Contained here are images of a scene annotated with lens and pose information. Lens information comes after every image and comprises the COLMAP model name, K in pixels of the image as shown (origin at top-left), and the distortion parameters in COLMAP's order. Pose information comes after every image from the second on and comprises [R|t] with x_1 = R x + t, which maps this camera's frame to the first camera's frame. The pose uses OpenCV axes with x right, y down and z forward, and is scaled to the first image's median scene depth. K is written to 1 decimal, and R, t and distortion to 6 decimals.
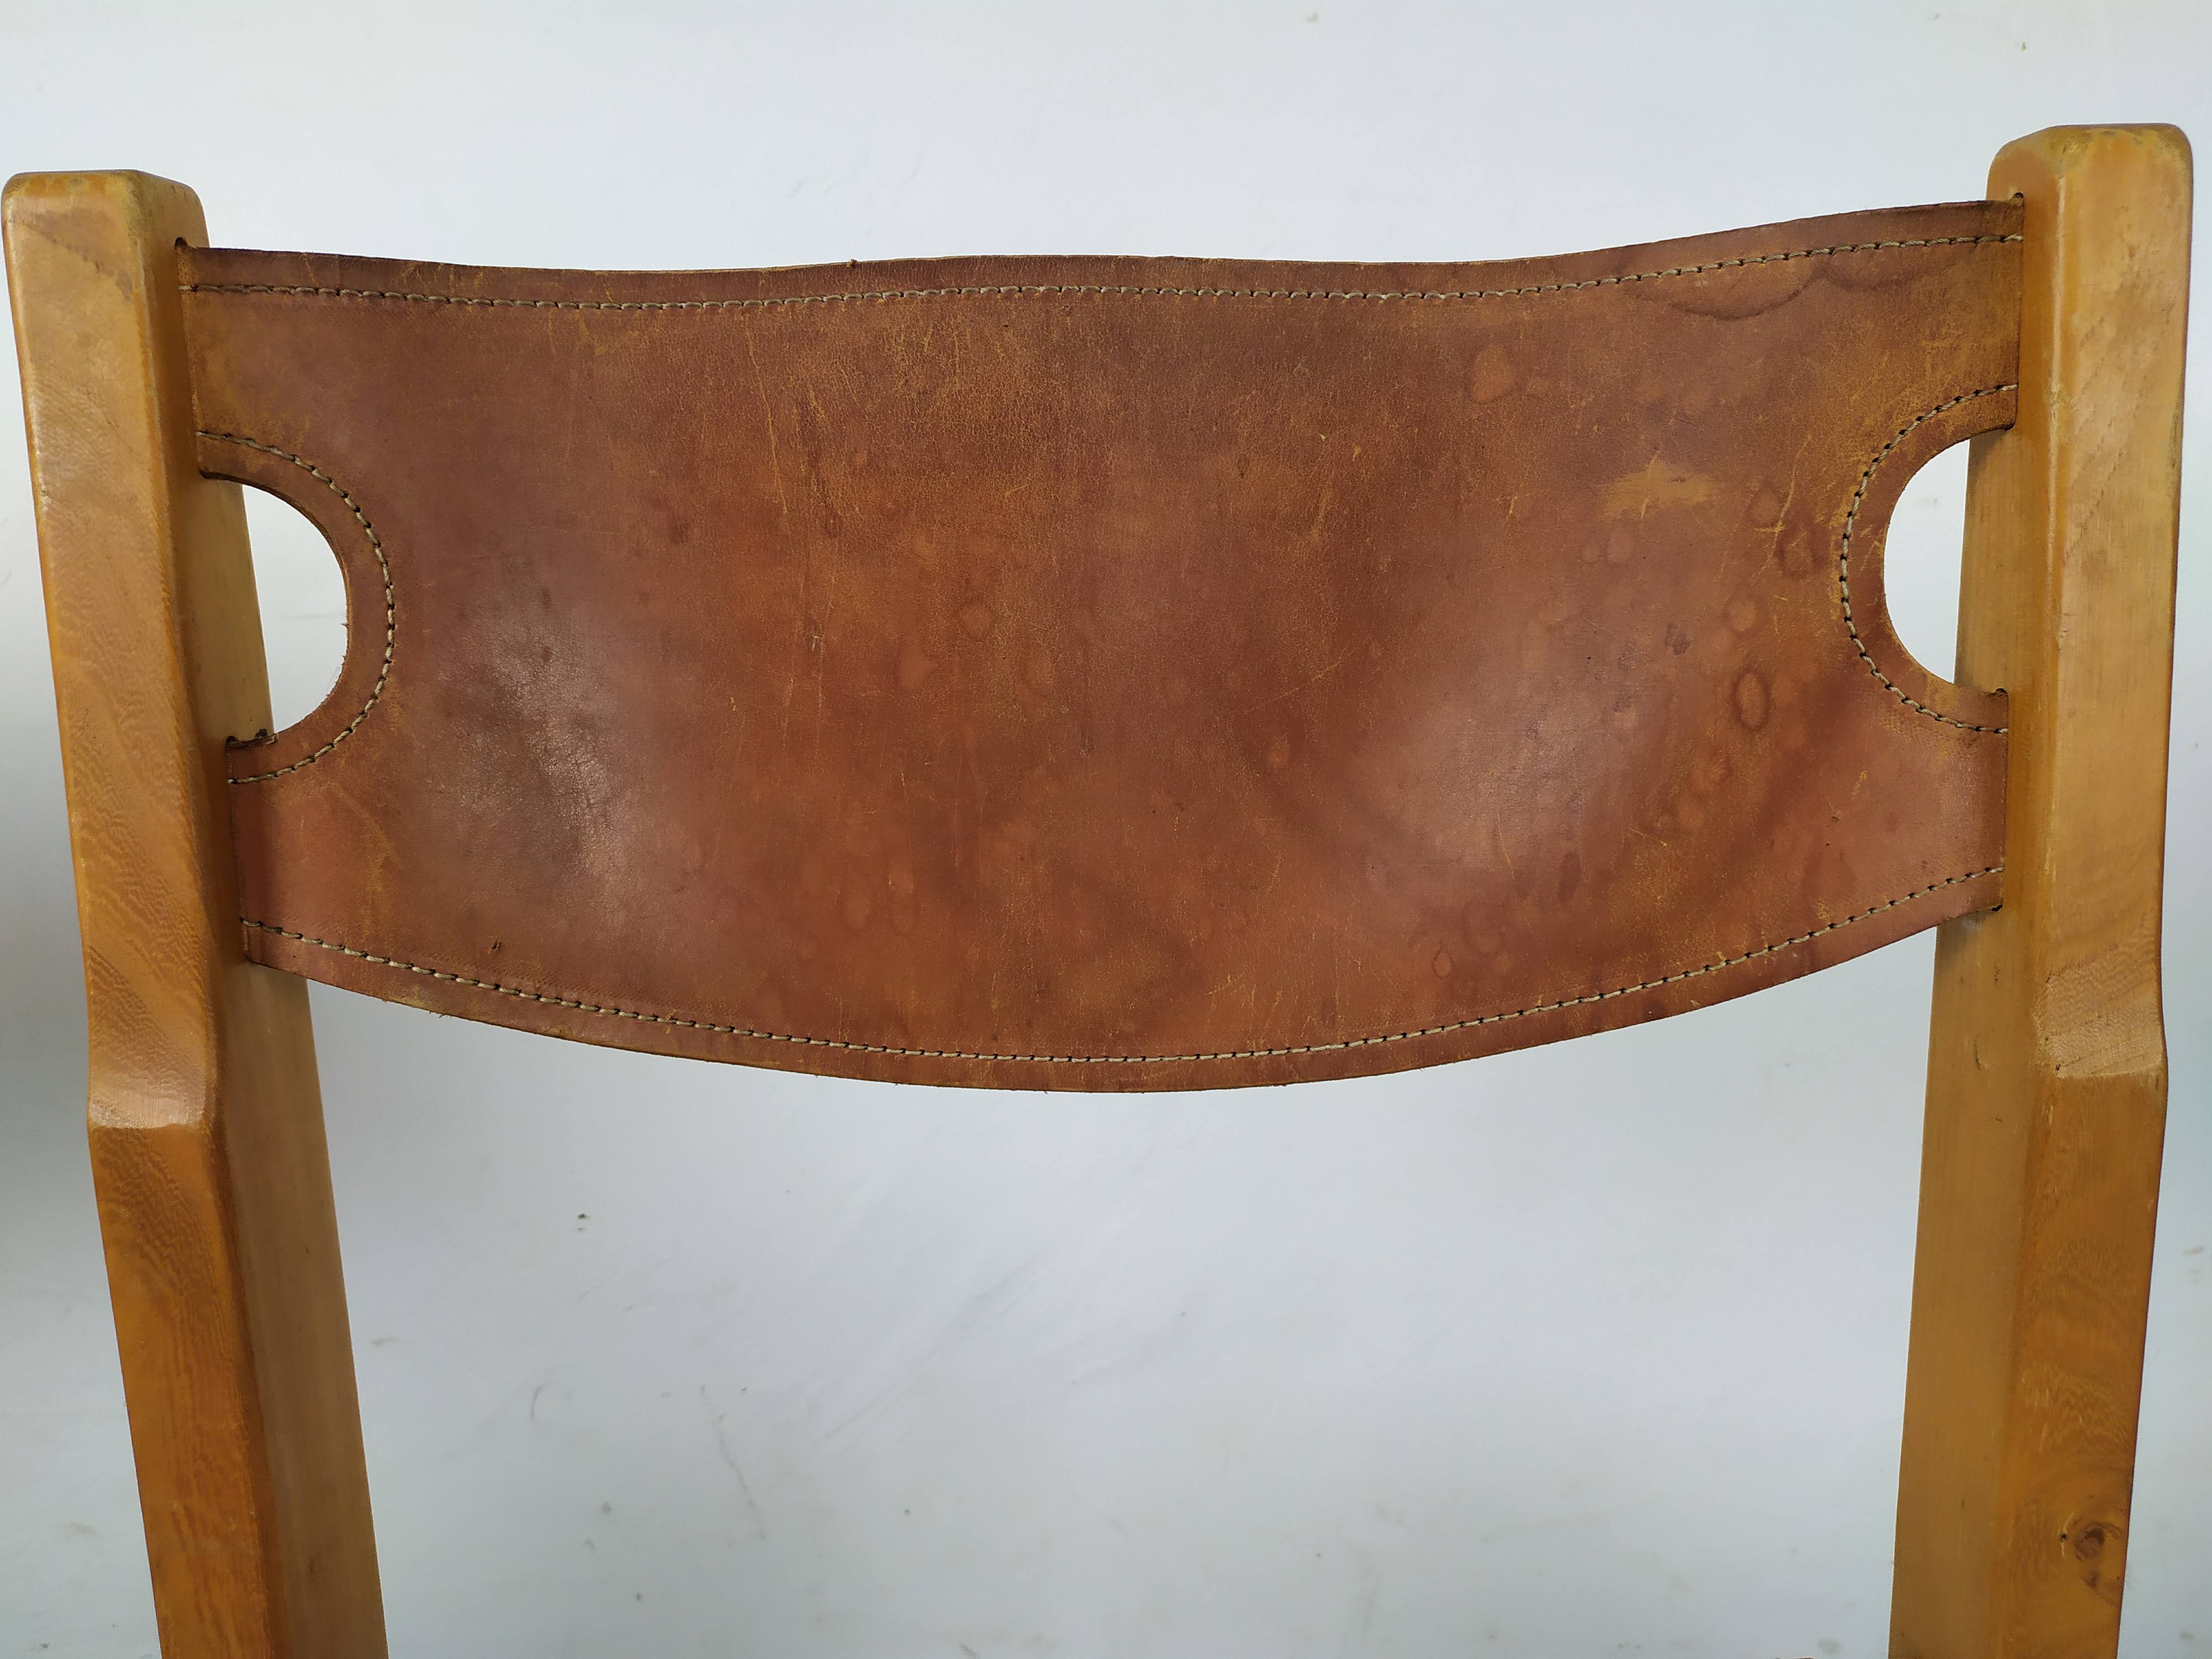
lens RADIAL K [[1578.8, 0, 1106.0], [0, 1578.8, 829.5], [0, 0, 1]] dist [0.006087, -0.006375]
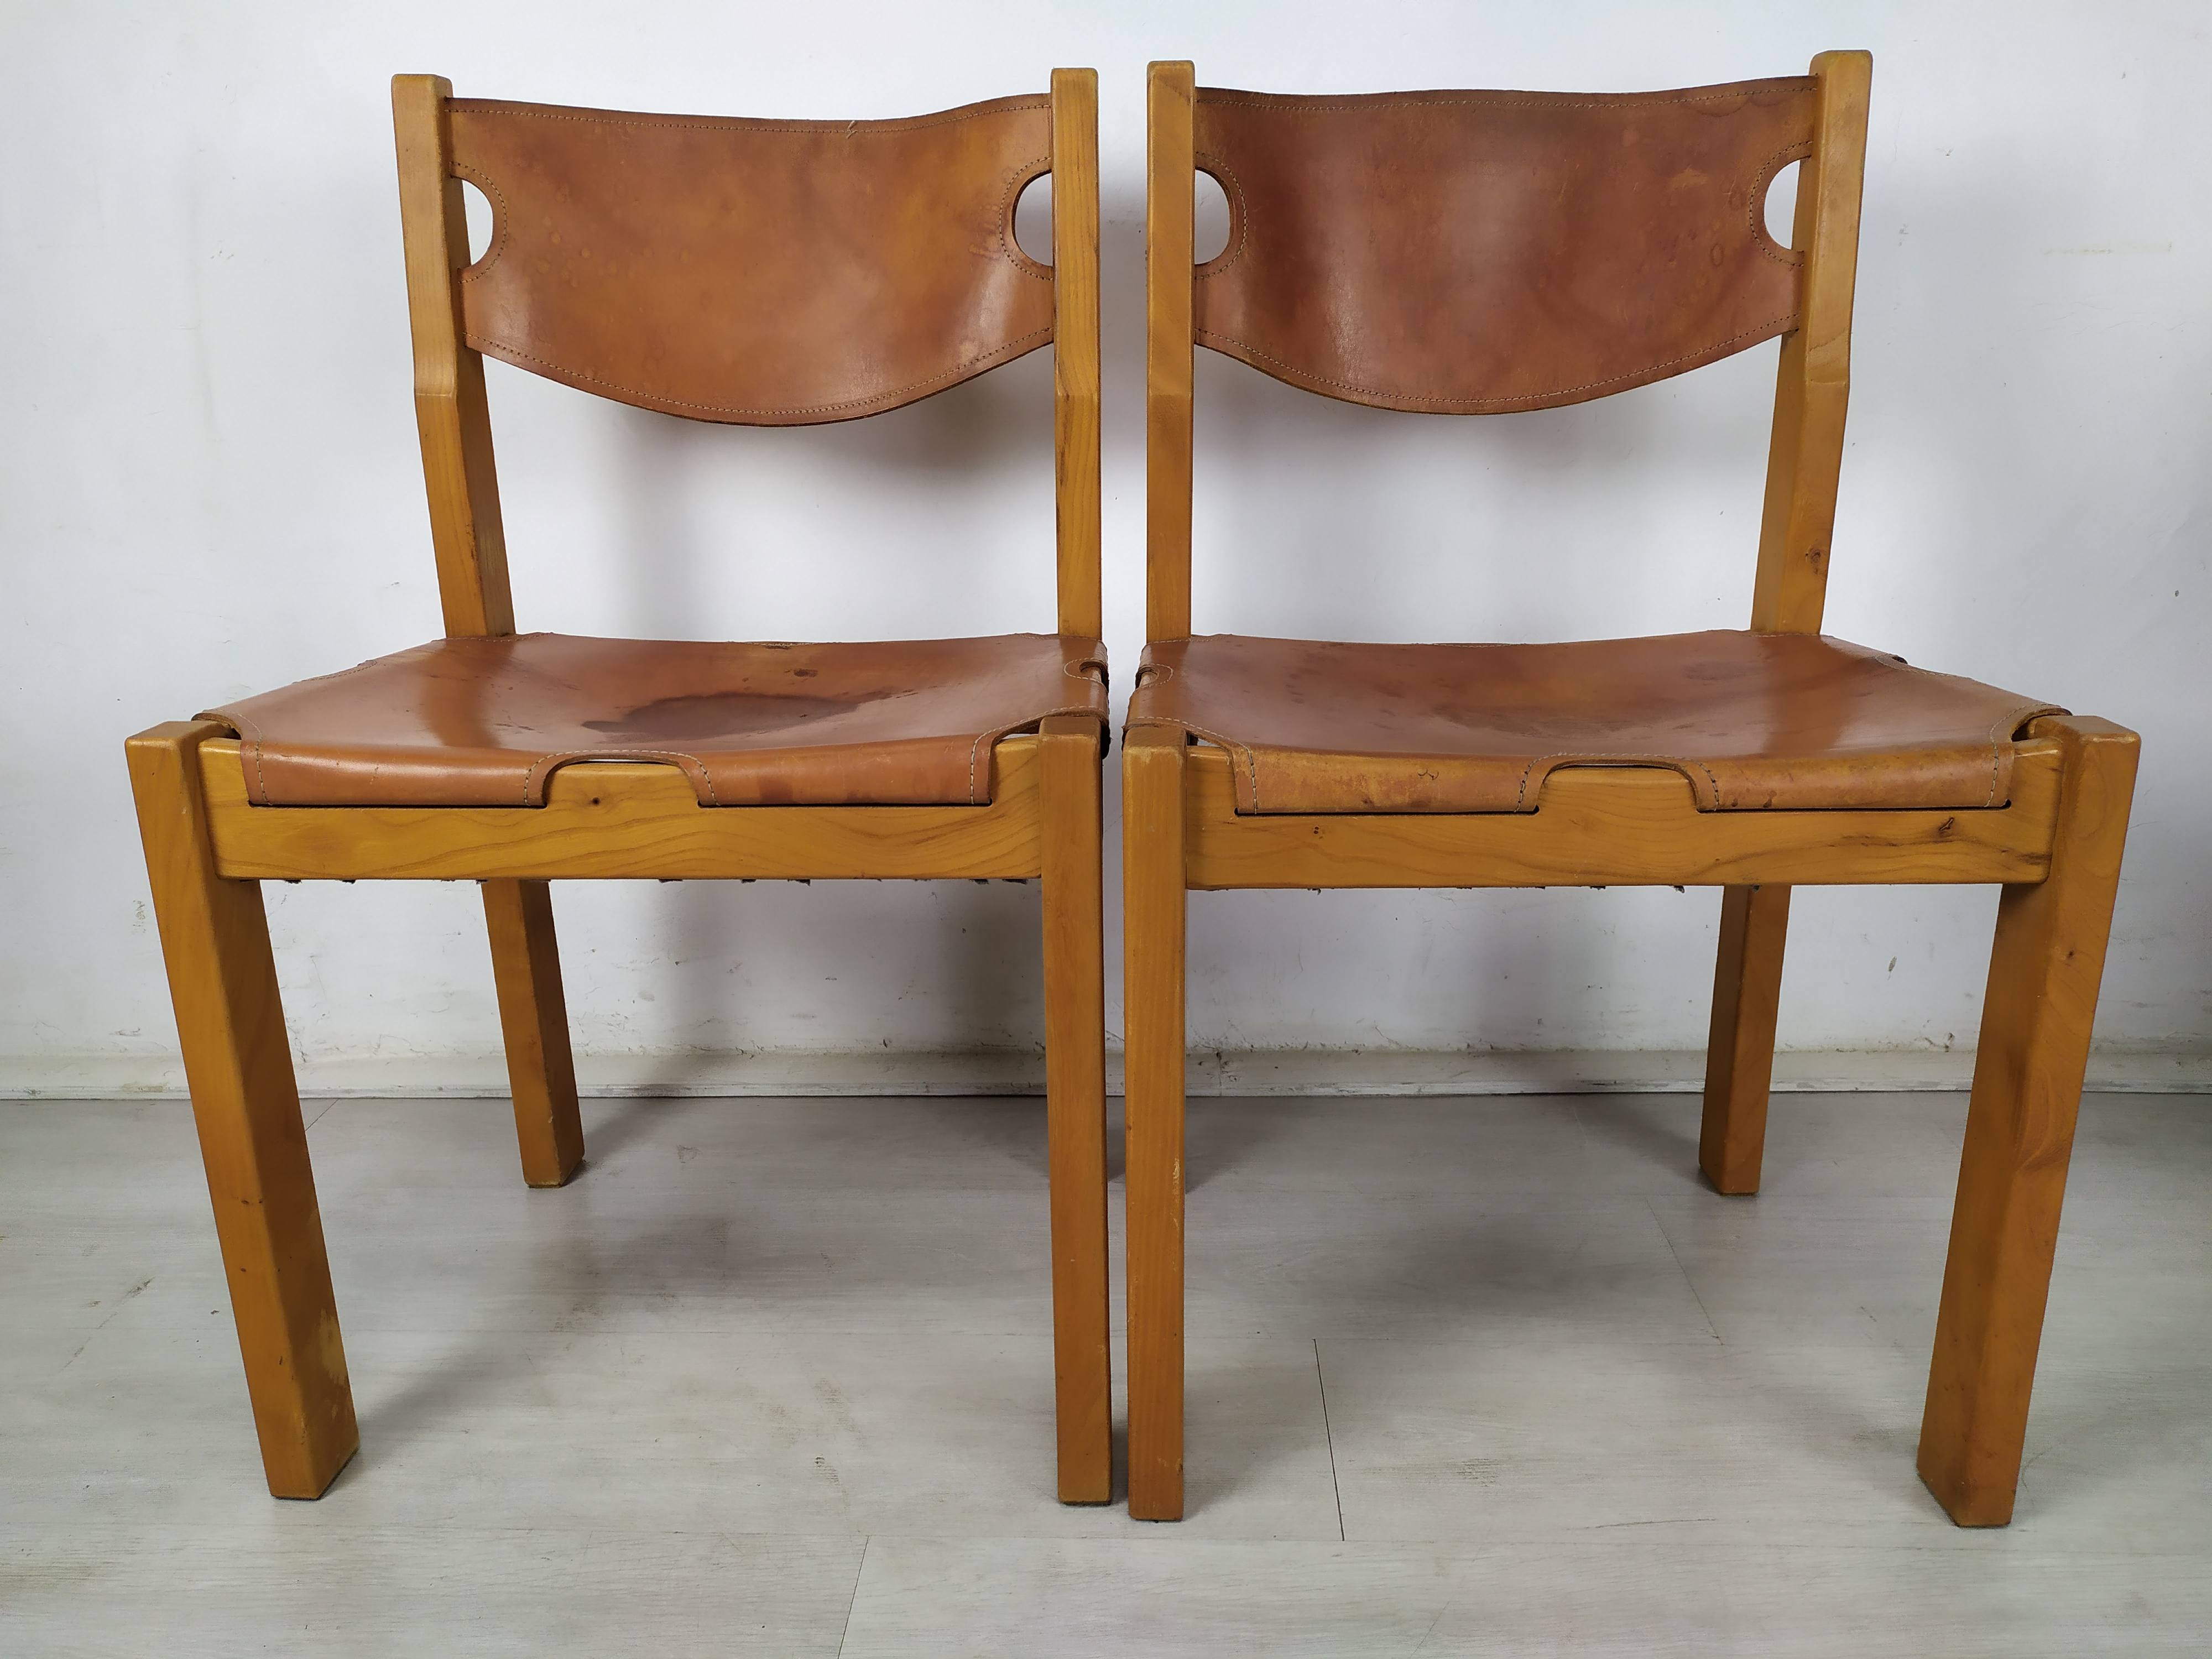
lens RADIAL K [[1578.8, 0, 1106.0], [0, 1578.8, 829.5], [0, 0, 1]] dist [0.006087, -0.006375]
pose [[0.999602, 0.015870, -0.023333, -0.613569], [-0.012662, 0.991210, 0.131692, 0.583062], [0.025218, -0.131344, 0.991016, -1.997801]]
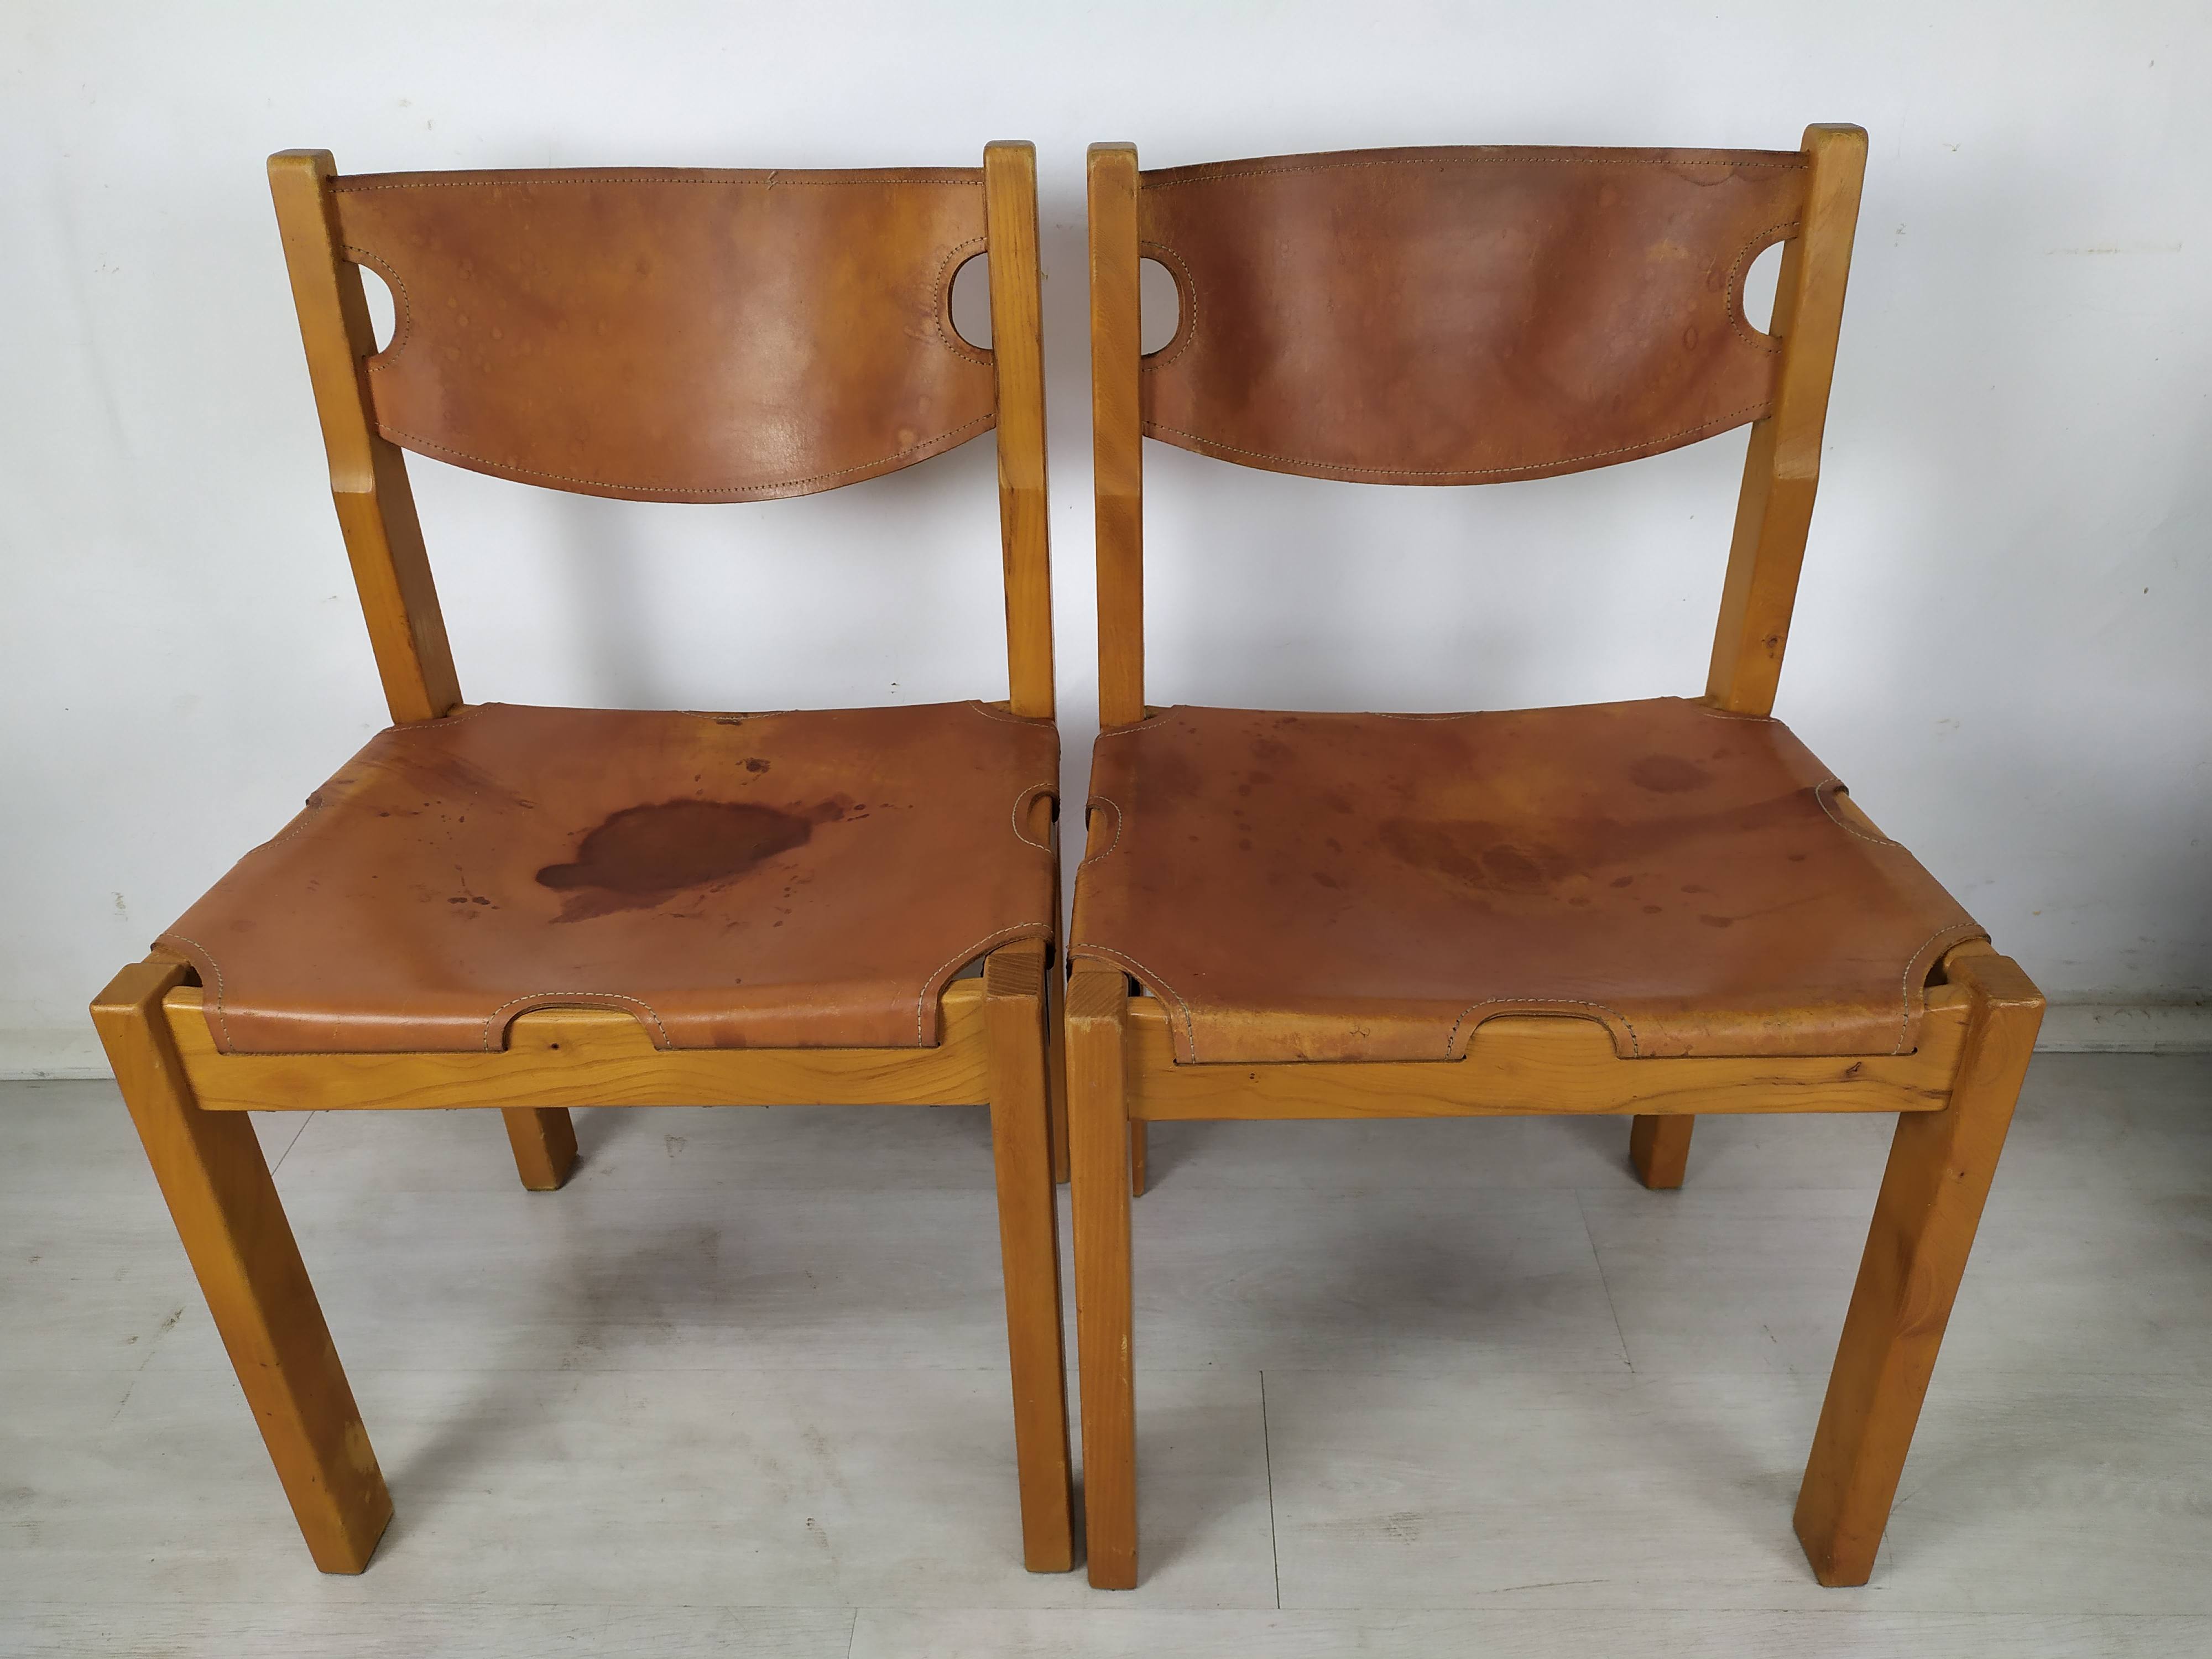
lens RADIAL K [[1578.8, 0, 1106.0], [0, 1578.8, 829.5], [0, 0, 1]] dist [0.006087, -0.006375]
pose [[0.999915, 0.004599, -0.012208, -0.560260], [-0.000213, 0.941427, 0.337218, -0.202032], [0.013044, -0.337186, 0.941348, -1.854257]]
